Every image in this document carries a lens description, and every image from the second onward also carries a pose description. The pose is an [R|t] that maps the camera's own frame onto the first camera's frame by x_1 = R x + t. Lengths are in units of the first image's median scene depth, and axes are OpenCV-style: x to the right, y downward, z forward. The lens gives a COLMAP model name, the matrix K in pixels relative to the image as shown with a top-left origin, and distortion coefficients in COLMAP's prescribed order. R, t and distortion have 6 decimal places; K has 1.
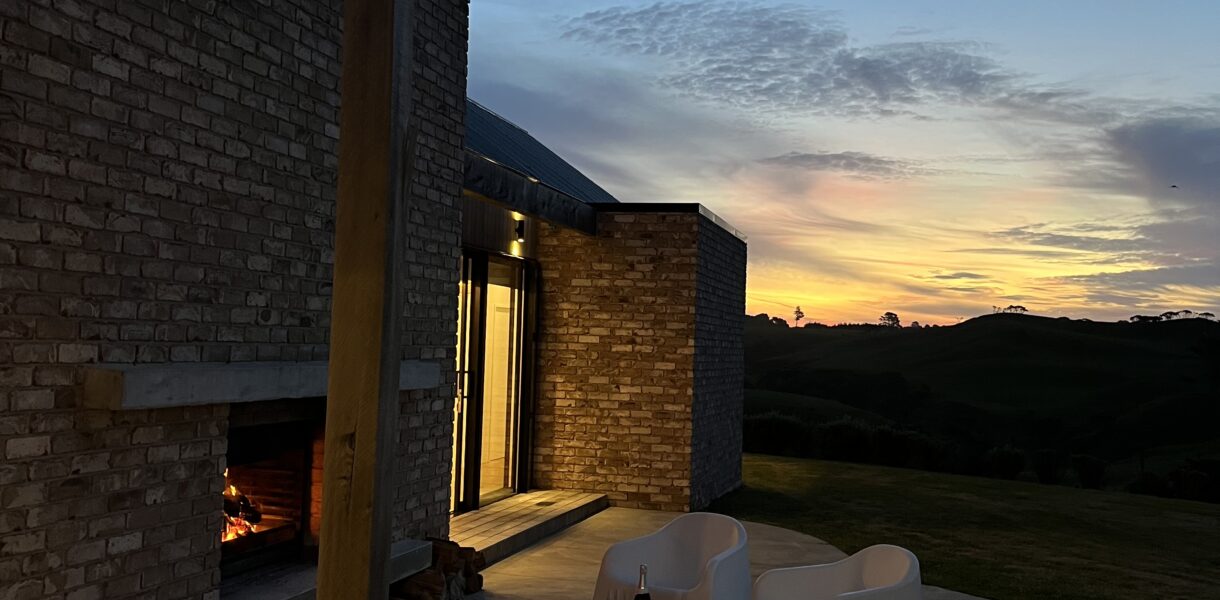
lens RADIAL K [[1232.5, 0, 616.8], [0, 1232.5, 289.6], [0, 0, 1]] dist [0.021652, 0.000000]
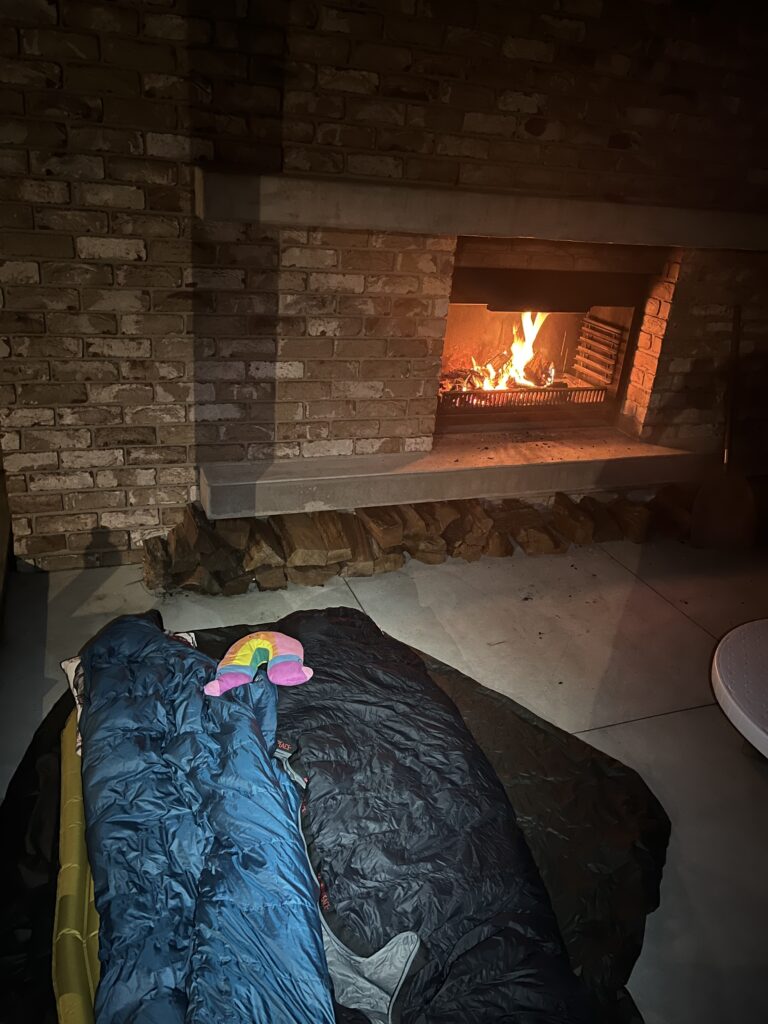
lens RADIAL K [[771.2, 0, 384.8], [0, 771.2, 516.8], [0, 0, 1]] dist [0.052759, -0.069694]
pose [[0.577569, 0.359804, -0.732772, 0.137112], [-0.030362, 0.906476, 0.421165, 0.045862], [0.815777, -0.221003, 0.534477, 0.670474]]
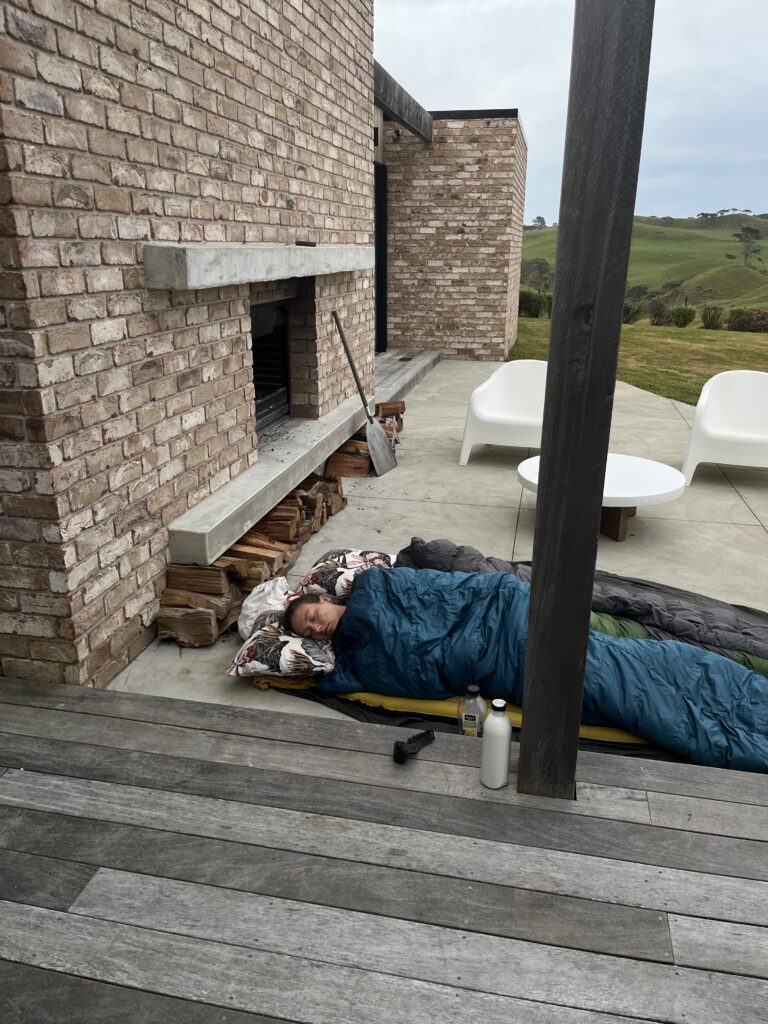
lens RADIAL K [[771.2, 0, 386.1], [0, 771.2, 516.0], [0, 0, 1]] dist [0.052759, -0.069694]
pose [[0.999096, -0.037621, 0.019783, -0.230797], [0.027582, 0.927948, 0.371688, 0.034831], [-0.032341, -0.370807, 0.928147, 0.315157]]
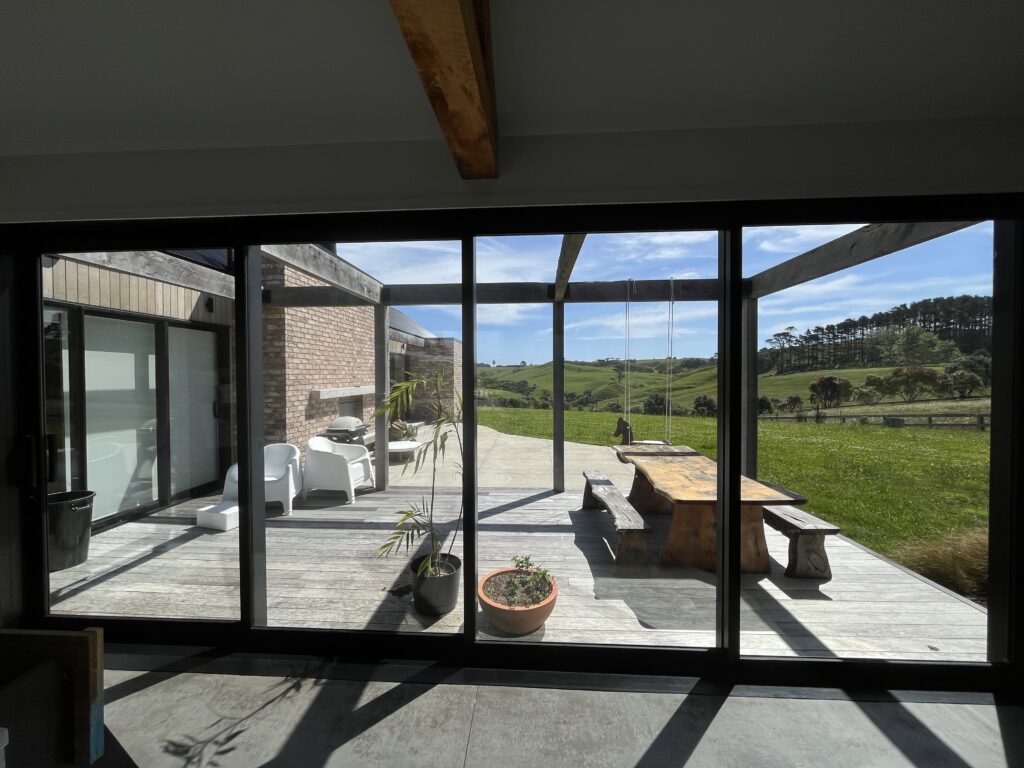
lens RADIAL K [[412.1, 0, 512.7], [0, 412.1, 382.7], [0, 0, 1]] dist [0.002768, 0.000095]
pose [[0.981486, -0.040560, 0.187190, 0.008512], [0.027910, 0.997176, 0.069726, -0.042334], [-0.189489, -0.063211, 0.979846, -0.530352]]
